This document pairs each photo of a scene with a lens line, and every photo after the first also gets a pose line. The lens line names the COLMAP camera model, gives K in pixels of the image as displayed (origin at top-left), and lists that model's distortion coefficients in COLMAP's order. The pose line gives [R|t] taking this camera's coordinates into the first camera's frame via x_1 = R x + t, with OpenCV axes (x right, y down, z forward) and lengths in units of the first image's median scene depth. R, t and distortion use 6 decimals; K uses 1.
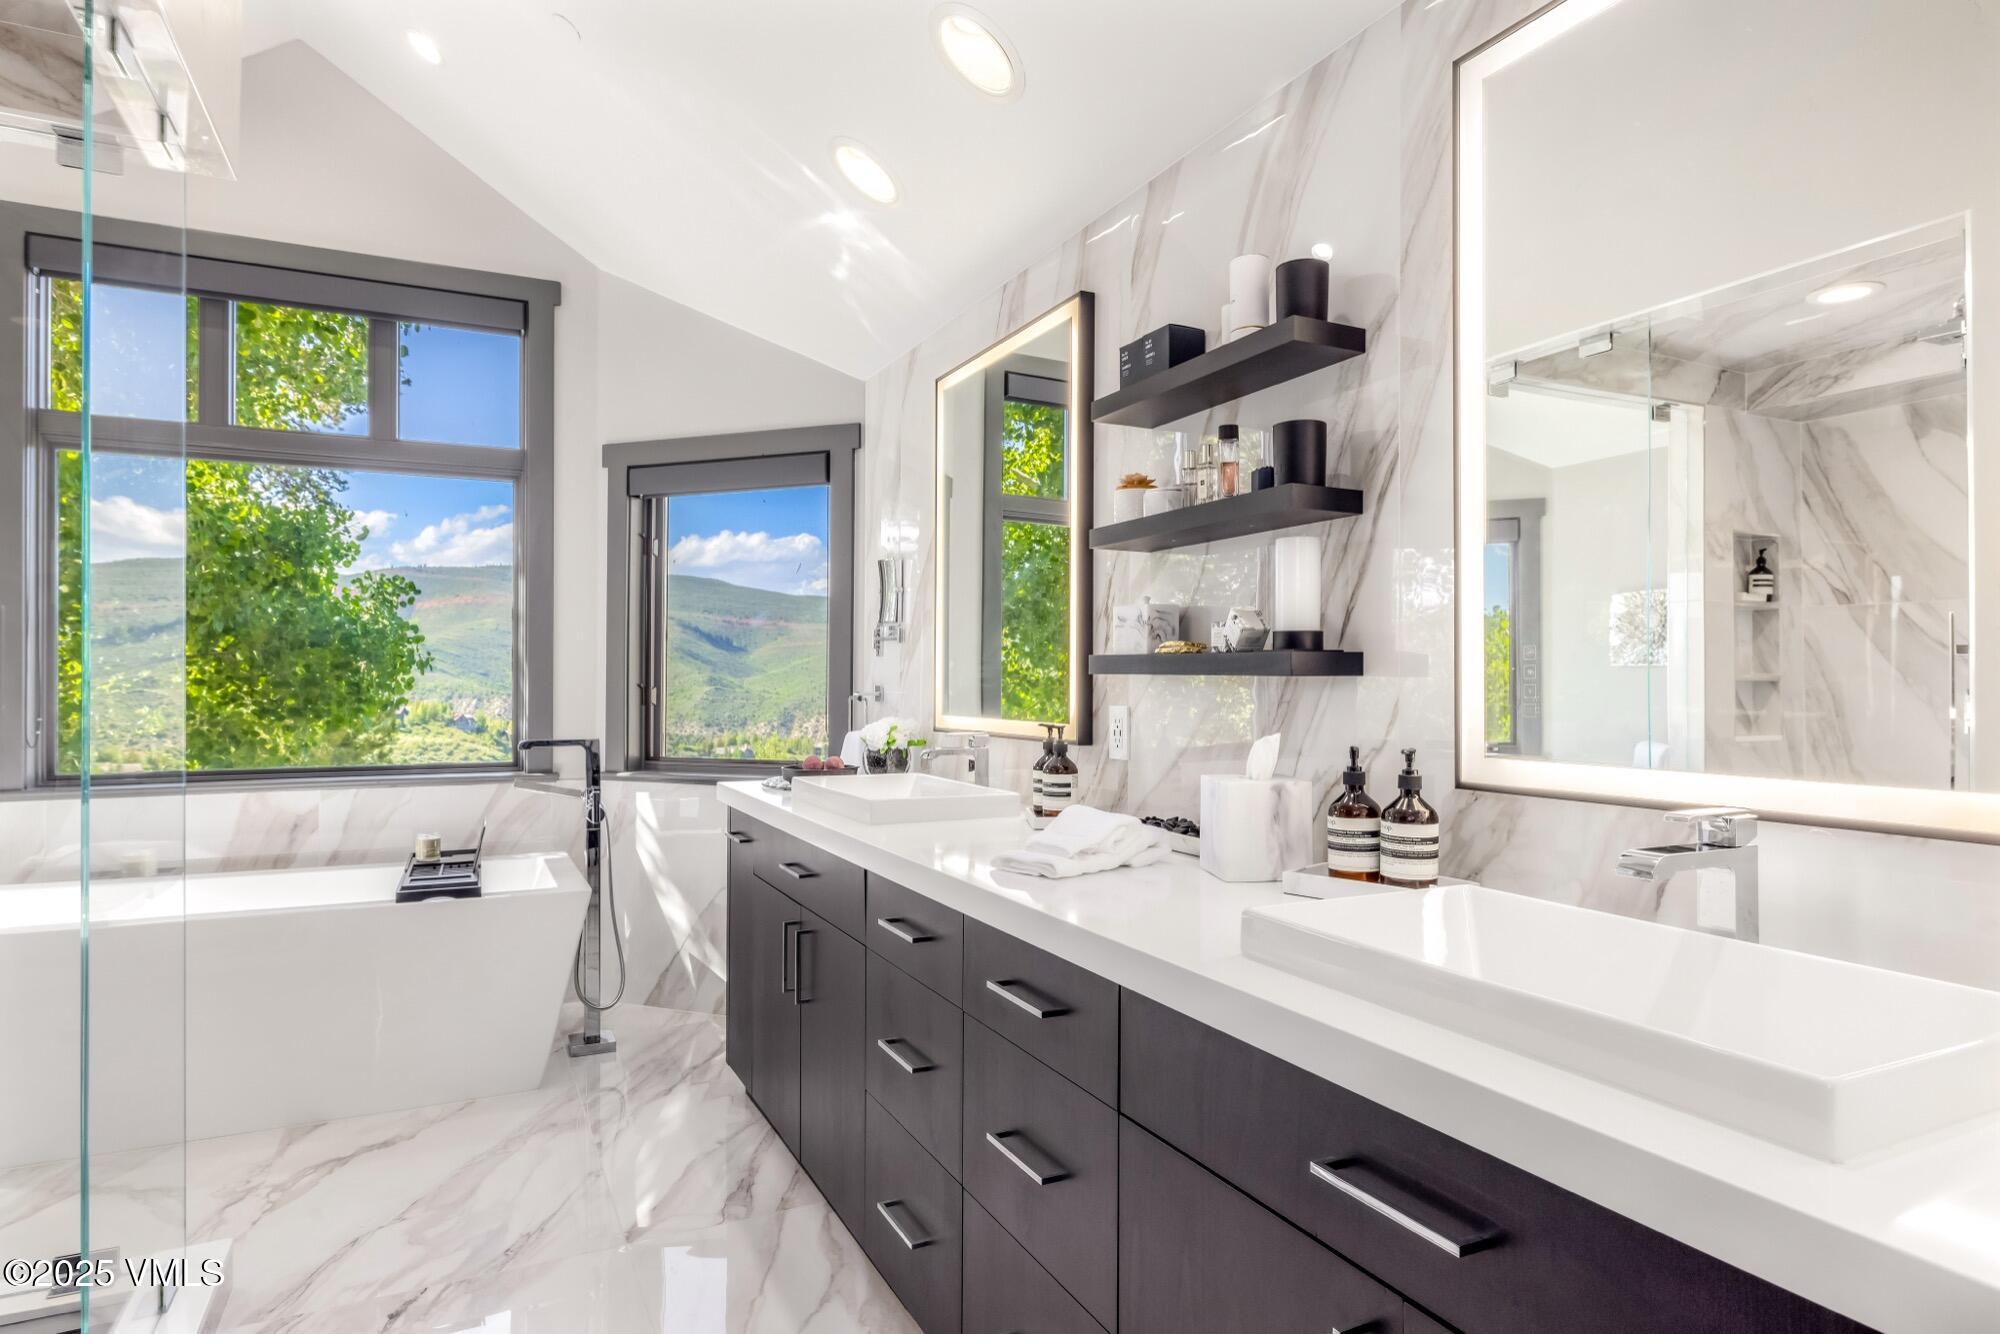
lens RADIAL K [[1115.8, 0, 992.1], [0, 1115.8, 676.5], [0, 0, 1]] dist [0.003083, -0.000414]
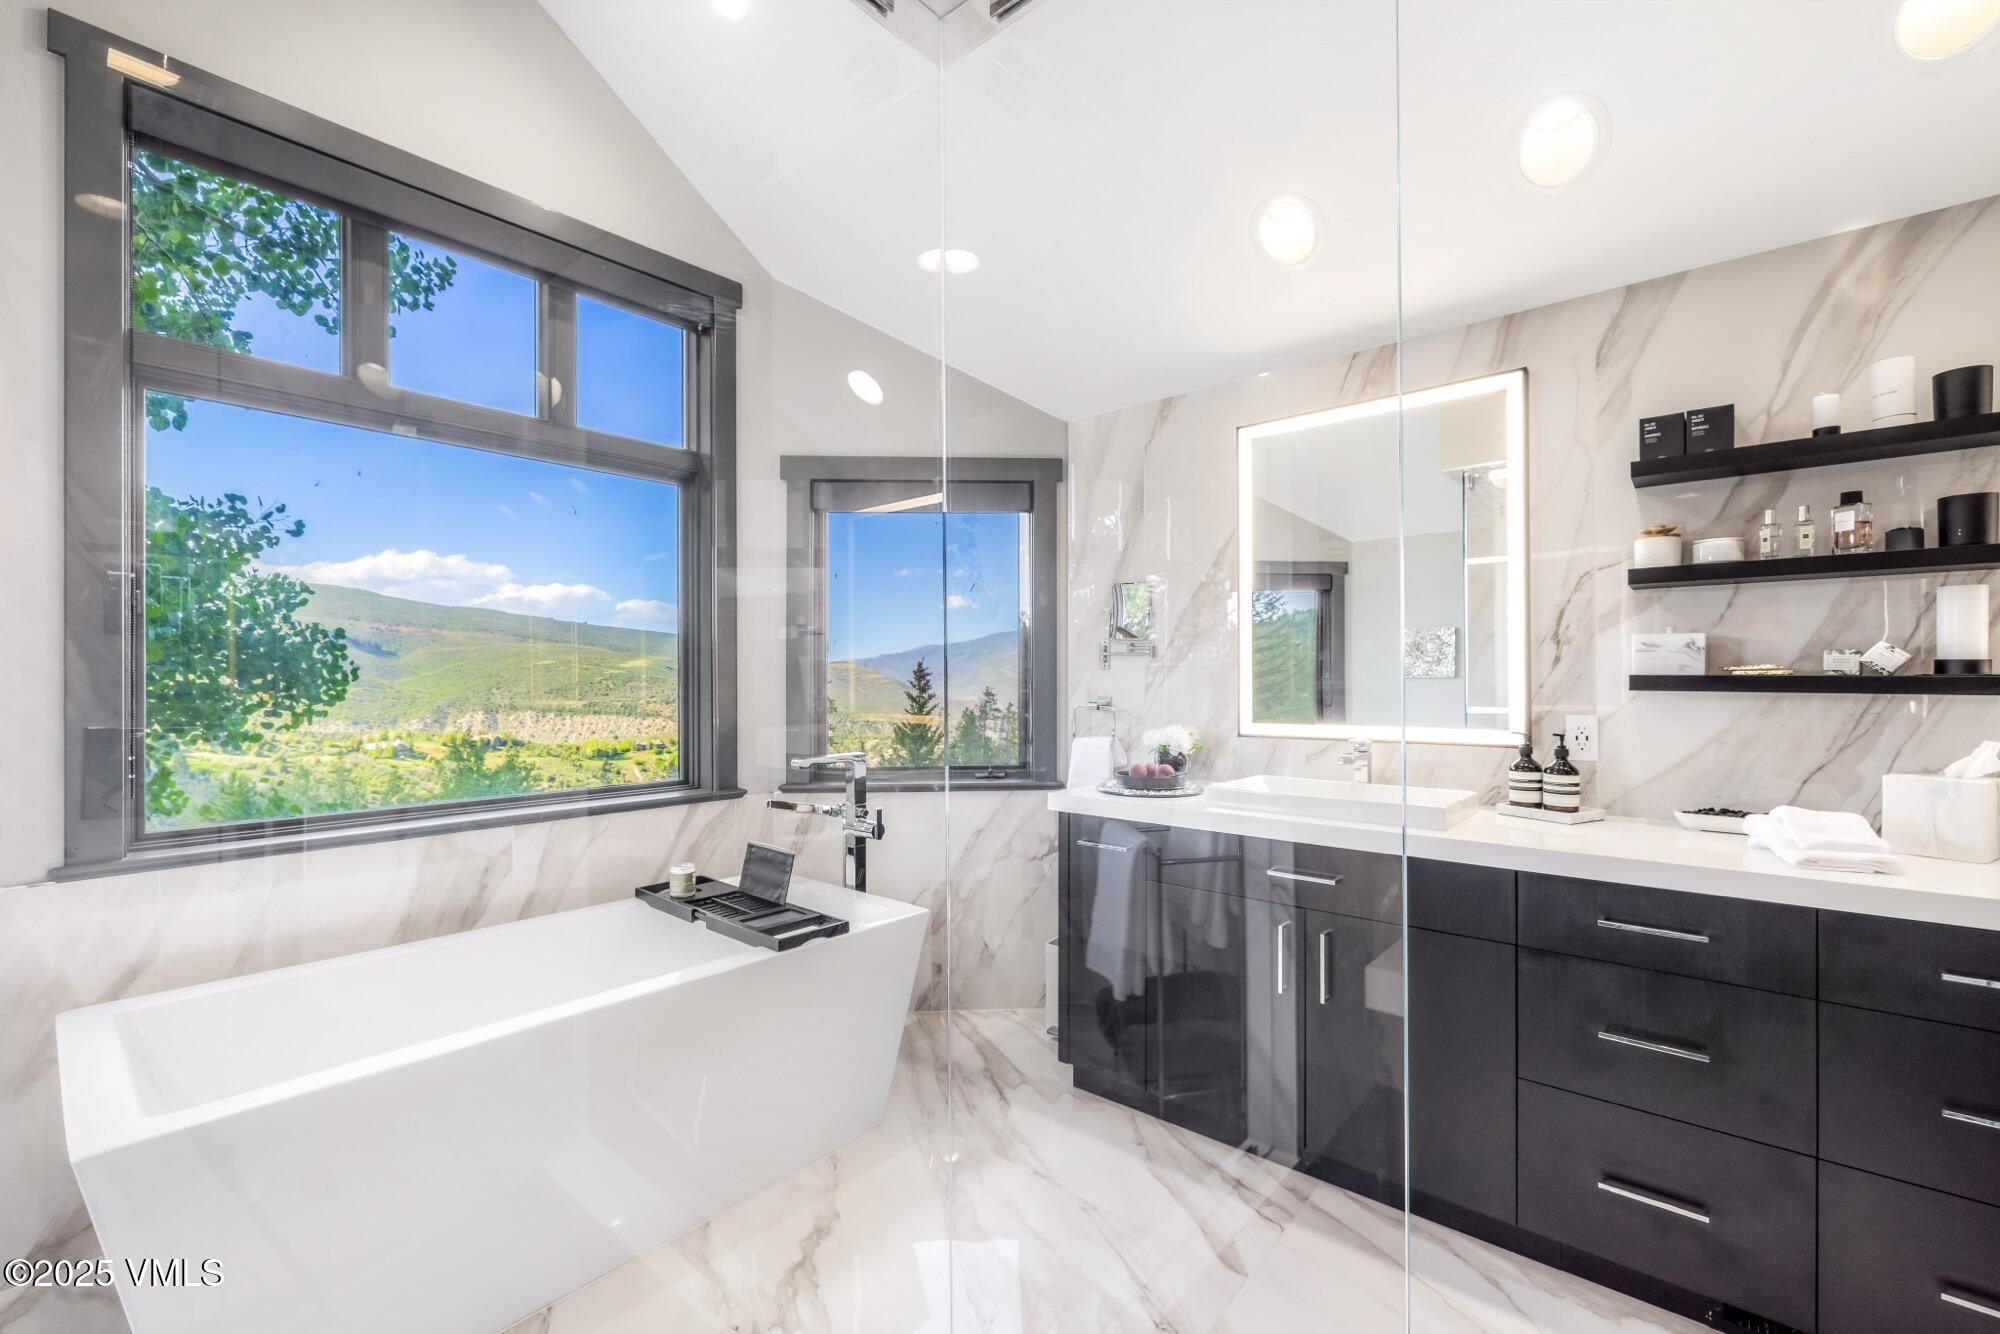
lens RADIAL K [[833.4, 0, 990.0], [0, 833.4, 677.3], [0, 0, 1]] dist [-0.002698, 0.000329]
pose [[0.915952, -0.002172, 0.401282, -0.515686], [0.002134, 0.999998, 0.000543, -0.010358], [-0.401283, 0.000359, 0.915954, 0.266853]]
